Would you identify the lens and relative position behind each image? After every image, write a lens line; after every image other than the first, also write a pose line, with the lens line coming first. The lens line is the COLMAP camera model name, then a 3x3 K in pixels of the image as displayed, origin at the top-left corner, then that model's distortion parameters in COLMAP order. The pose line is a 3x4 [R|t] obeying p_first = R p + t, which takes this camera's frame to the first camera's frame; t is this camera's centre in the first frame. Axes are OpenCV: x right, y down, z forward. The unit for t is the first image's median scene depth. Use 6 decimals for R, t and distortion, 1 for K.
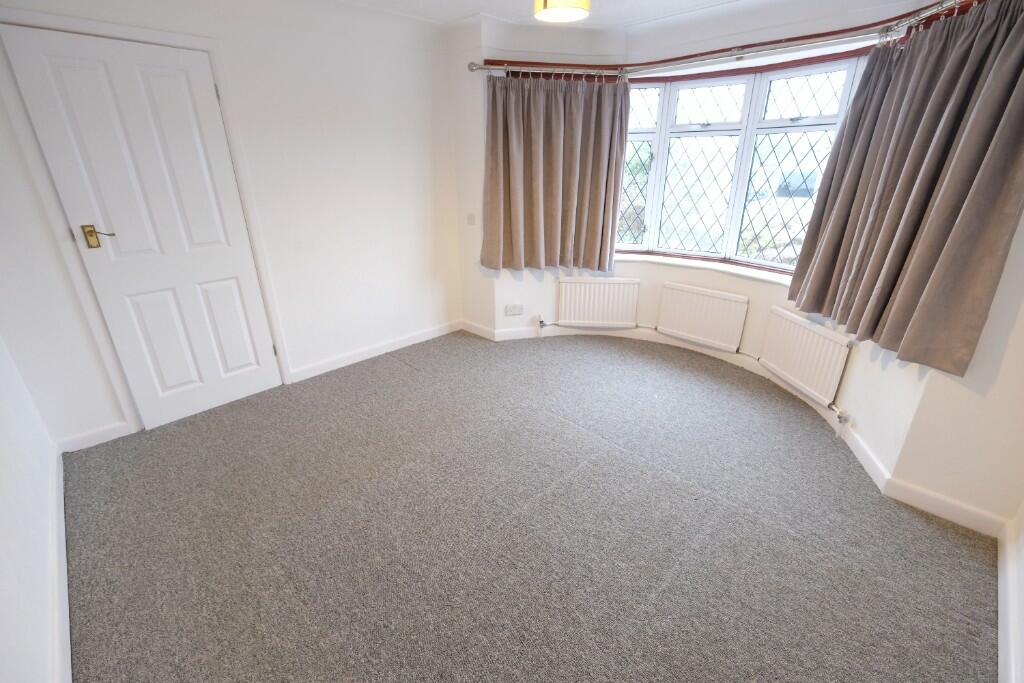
lens RADIAL K [[439.4, 0, 512.1], [0, 439.4, 335.7], [0, 0, 1]] dist [-0.002155, -0.000189]
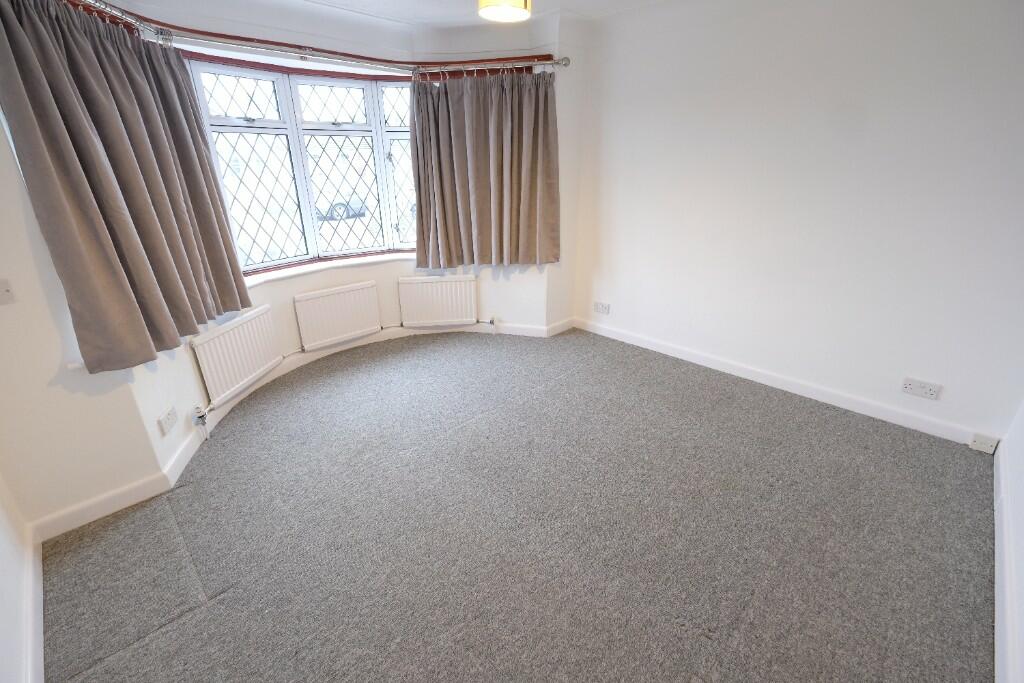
lens RADIAL K [[447.7, 0, 513.9], [0, 447.7, 331.0], [0, 0, 1]] dist [0.002392, 0.000637]
pose [[-0.006901, -0.345854, 0.938263, -0.598958], [0.372815, 0.869747, 0.323340, -0.214558], [-0.927880, 0.352030, 0.122937, 0.575043]]
